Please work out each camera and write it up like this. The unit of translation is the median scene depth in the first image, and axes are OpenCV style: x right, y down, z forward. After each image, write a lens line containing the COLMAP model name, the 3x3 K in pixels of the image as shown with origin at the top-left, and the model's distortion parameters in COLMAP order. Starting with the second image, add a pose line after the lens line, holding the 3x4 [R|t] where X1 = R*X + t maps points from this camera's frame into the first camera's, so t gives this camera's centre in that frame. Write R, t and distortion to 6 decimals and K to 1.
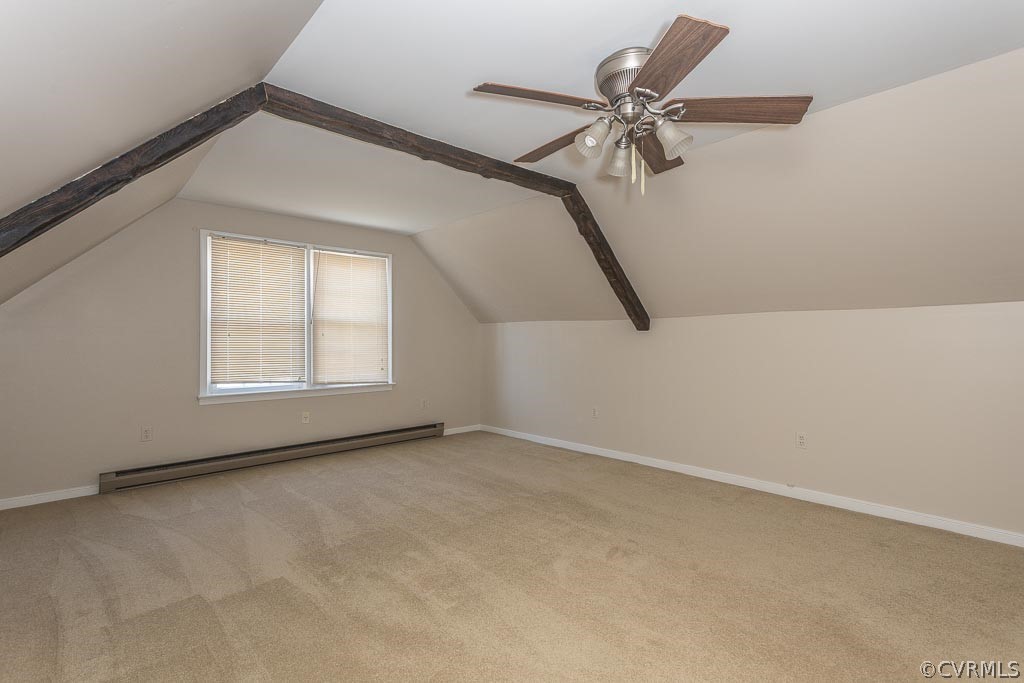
lens RADIAL K [[493.1, 0, 512.2], [0, 493.1, 337.1], [0, 0, 1]] dist [0.000627, 0.002057]
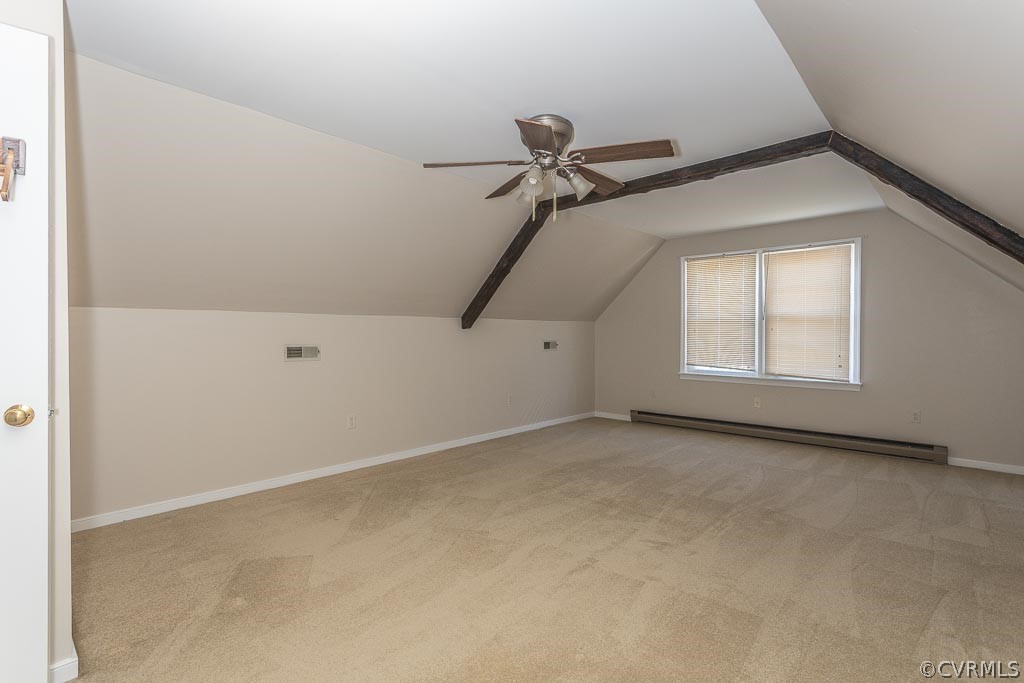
lens RADIAL K [[493.1, 0, 507.8], [0, 493.1, 338.0], [0, 0, 1]] dist [0.000627, 0.002057]
pose [[0.061405, 0.012185, -0.998039, 0.674505], [0.002147, 0.999922, 0.012340, -0.000740], [0.998111, -0.002901, 0.061374, 0.355948]]
